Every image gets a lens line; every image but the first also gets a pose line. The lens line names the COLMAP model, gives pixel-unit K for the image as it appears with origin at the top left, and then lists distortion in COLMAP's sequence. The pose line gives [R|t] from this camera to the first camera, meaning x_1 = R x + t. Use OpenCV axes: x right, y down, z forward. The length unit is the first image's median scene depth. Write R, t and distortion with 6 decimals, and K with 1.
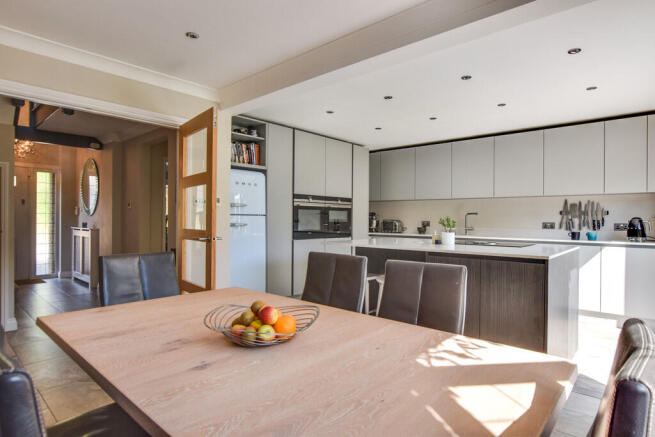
lens RADIAL K [[370.1, 0, 331.0], [0, 370.1, 219.3], [0, 0, 1]] dist [-0.016619, 0.001733]
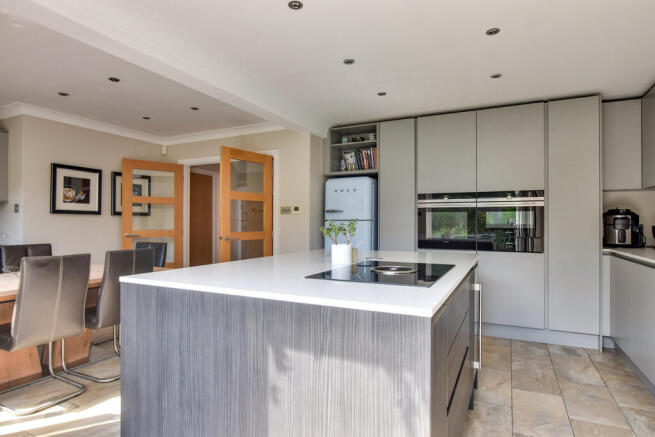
lens RADIAL K [[370.1, 0, 327.4], [0, 370.1, 222.1], [0, 0, 1]] dist [-0.016619, 0.001733]
pose [[0.267956, -0.017872, -0.963265, 0.647026], [-0.003736, 0.999801, -0.019589, 0.011844], [0.963424, 0.008847, 0.267836, 0.574405]]
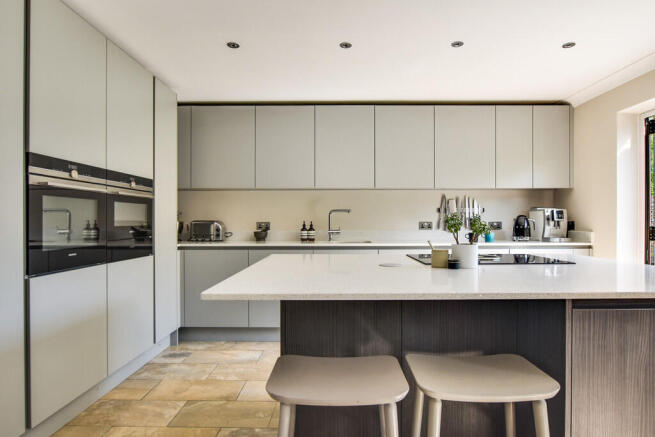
lens RADIAL K [[370.1, 0, 337.4], [0, 370.1, 221.4], [0, 0, 1]] dist [-0.016619, 0.001733]
pose [[0.744509, -0.011348, 0.667516, -0.114534], [0.008743, 0.999936, 0.007248, 0.000118], [-0.667555, 0.000440, 0.744560, 0.521932]]
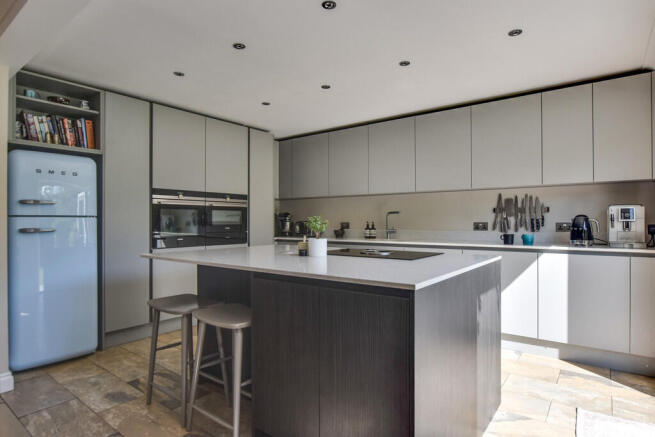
lens RADIAL K [[370.1, 0, 330.6], [0, 370.1, 218.6], [0, 0, 1]] dist [-0.016619, 0.001733]
pose [[0.996735, -0.010052, 0.080117, 0.200666], [0.010712, 0.999912, -0.007806, 0.003165], [-0.080031, 0.008638, 0.996755, 0.220546]]
